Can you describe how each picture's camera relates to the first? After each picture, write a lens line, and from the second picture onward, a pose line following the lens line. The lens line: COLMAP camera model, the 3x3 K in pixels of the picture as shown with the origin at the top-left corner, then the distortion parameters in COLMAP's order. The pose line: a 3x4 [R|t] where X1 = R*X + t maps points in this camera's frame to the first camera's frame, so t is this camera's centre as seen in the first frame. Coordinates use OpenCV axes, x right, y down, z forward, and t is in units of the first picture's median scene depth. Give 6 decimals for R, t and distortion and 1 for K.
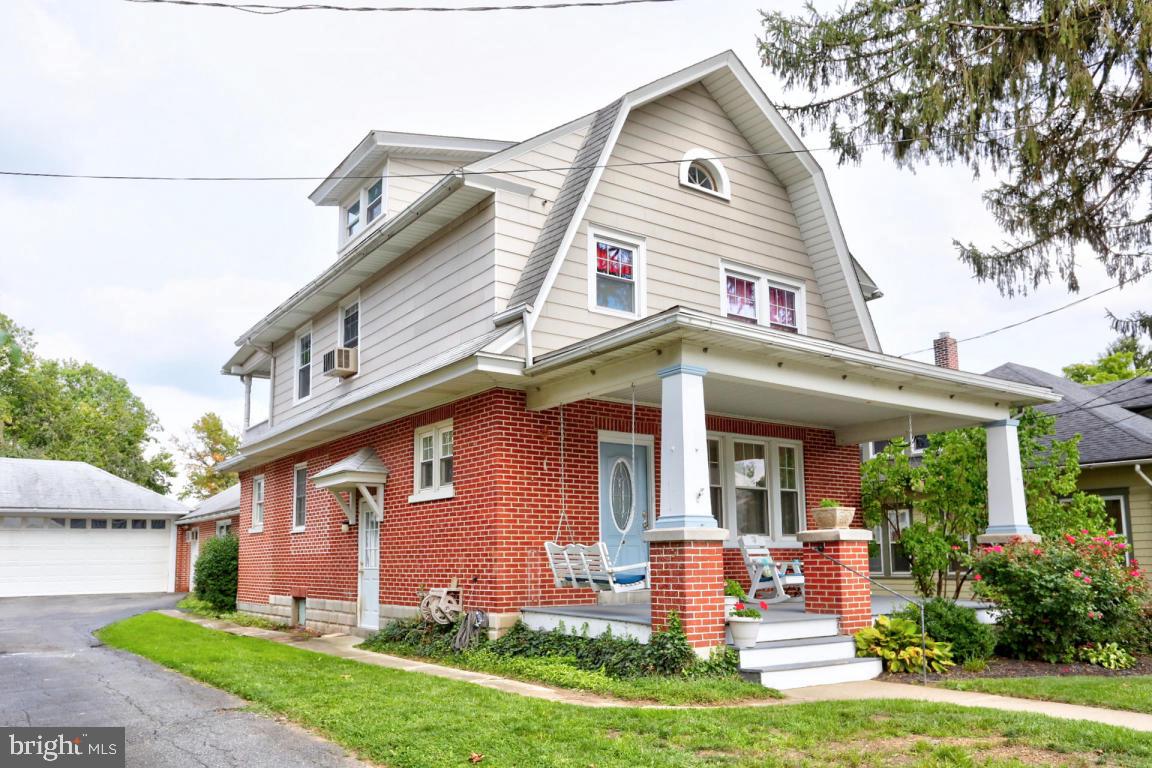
lens RADIAL K [[872.9, 0, 562.7], [0, 872.9, 473.1], [0, 0, 1]] dist [-0.004173, 0.022607]
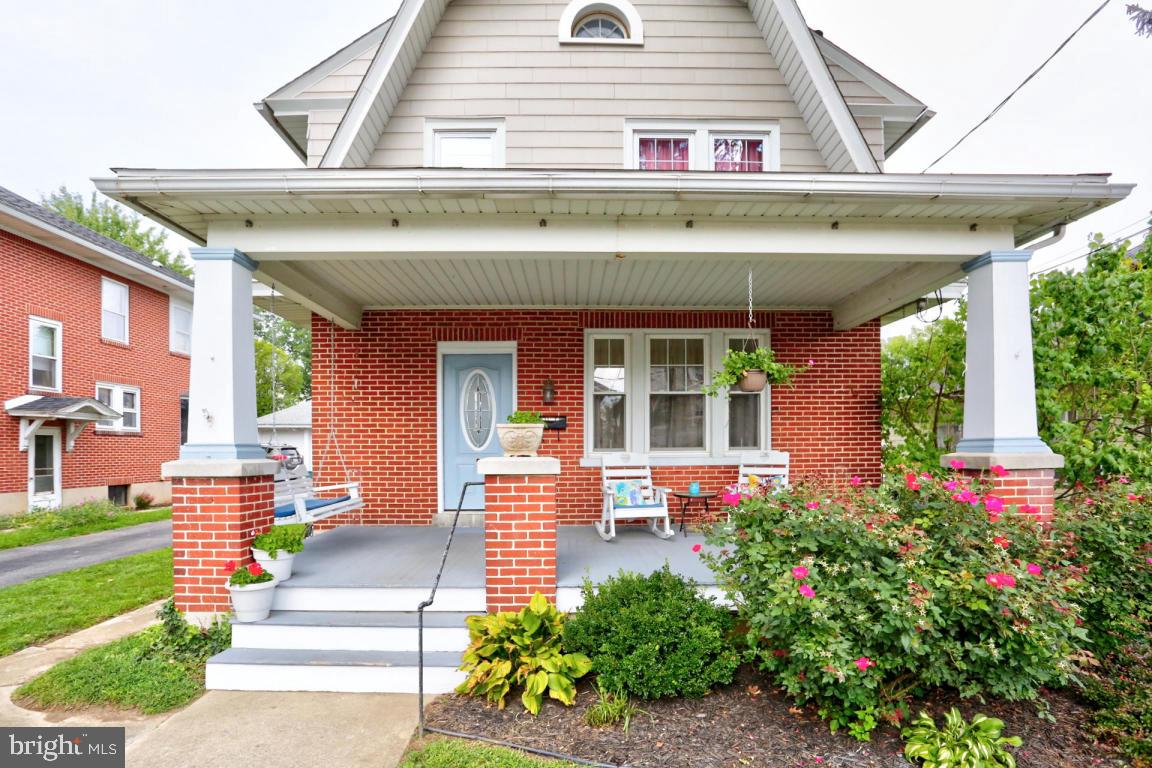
lens RADIAL K [[608.8, 0, 585.0], [0, 608.8, 446.9], [0, 0, 1]] dist [-0.031662, -0.000455]
pose [[0.828399, 0.003906, -0.560124, 0.476582], [0.054102, 0.994743, 0.086950, 0.013252], [0.557519, -0.102333, 0.823833, 0.477459]]
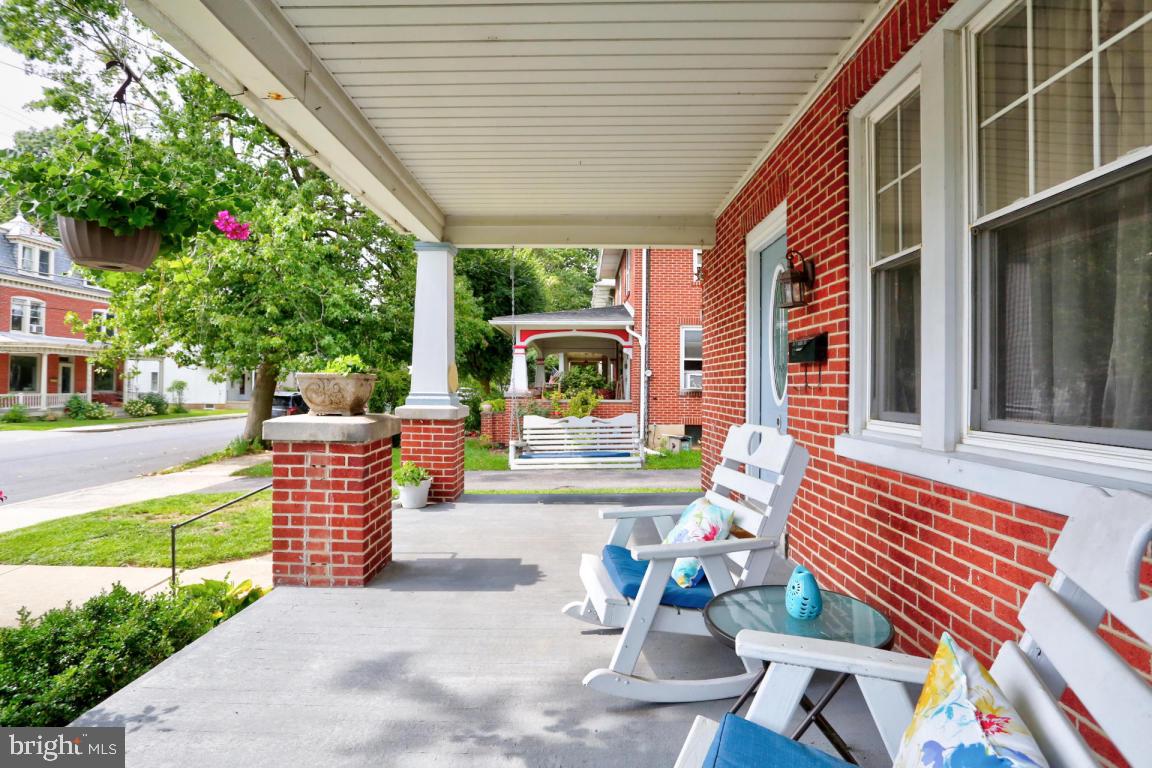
lens RADIAL K [[580.4, 0, 560.1], [0, 580.4, 369.7], [0, 0, 1]] dist [-0.067534, 0.021260]
pose [[-0.615579, -0.014441, -0.787943, 0.386804], [0.083595, 0.992995, -0.083507, 0.059017], [0.783629, -0.117273, -0.610059, 1.008459]]
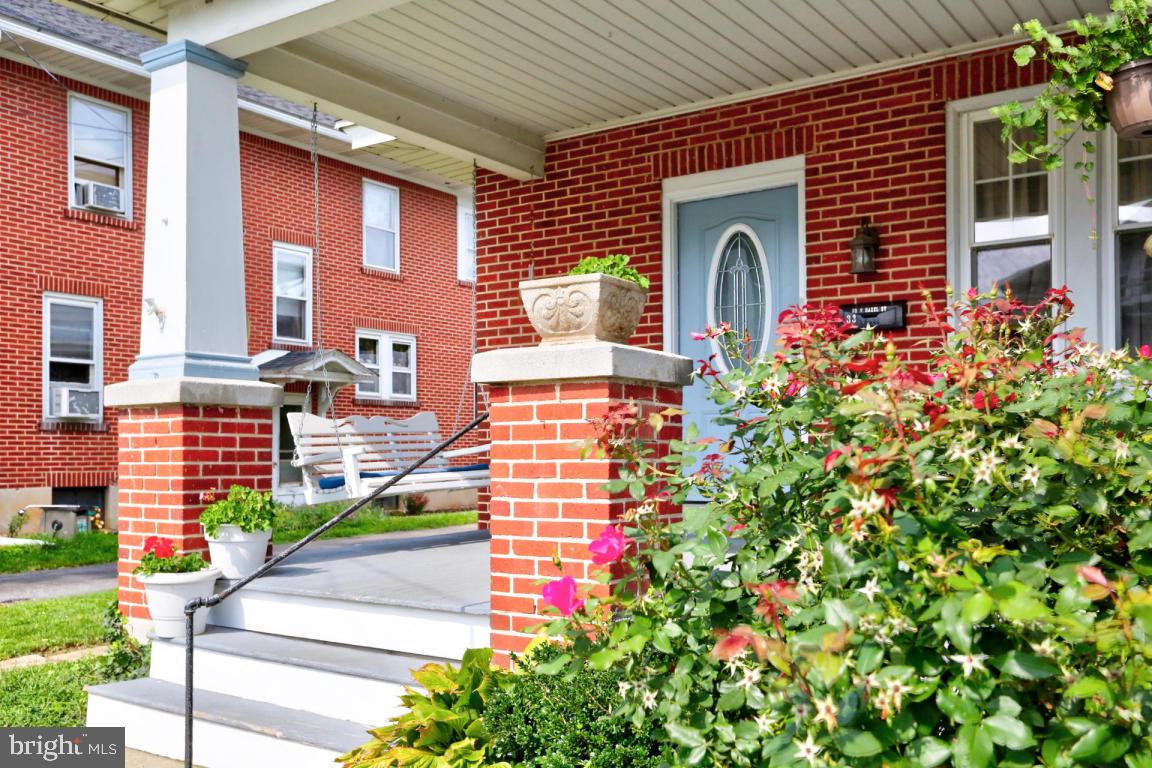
lens RADIAL K [[1083.9, 0, 579.8], [0, 1083.9, 438.5], [0, 0, 1]] dist [0.005003, 0.000000]
pose [[0.343171, -0.007823, -0.939241, 0.530291], [0.100753, 0.994502, 0.028529, 0.065112], [0.933854, -0.104422, 0.342072, 0.648030]]
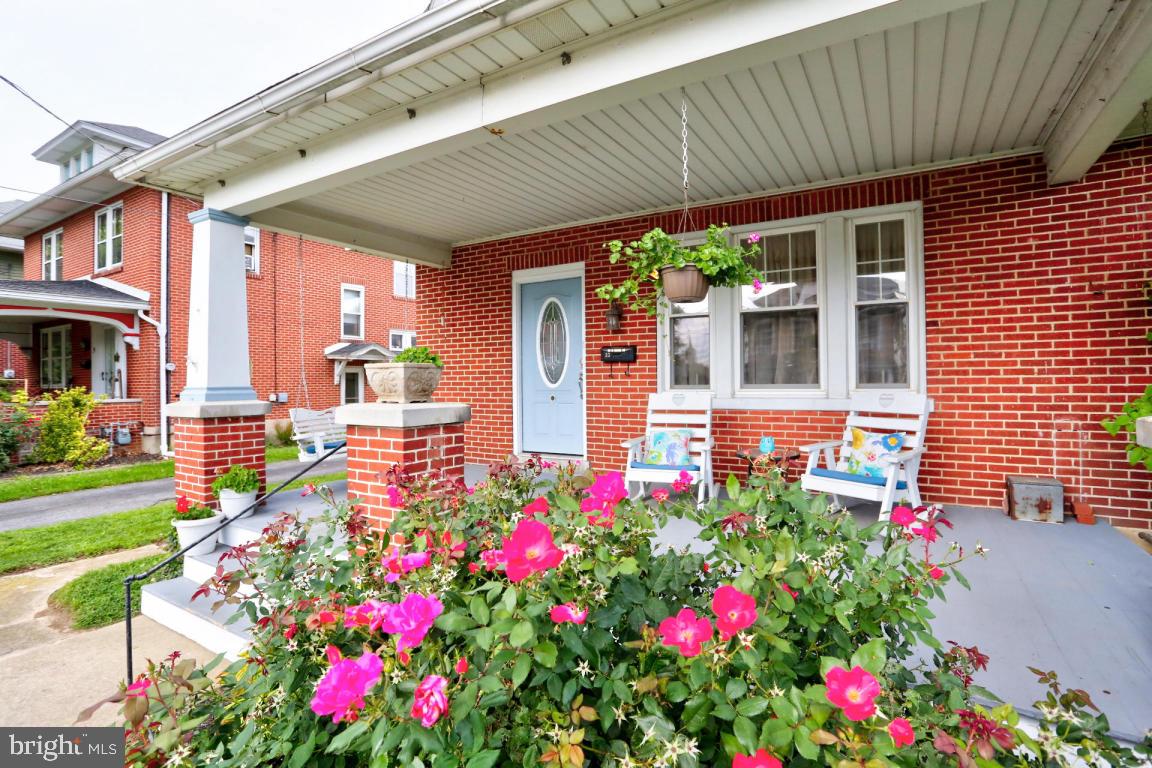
lens RADIAL K [[580.4, 0, 583.7], [0, 580.4, 378.6], [0, 0, 1]] dist [-0.067534, 0.021260]
pose [[0.401223, 0.004638, -0.915969, 0.535804], [0.102237, 0.993512, 0.049814, 0.031971], [0.910257, -0.113632, 0.398145, 0.727342]]
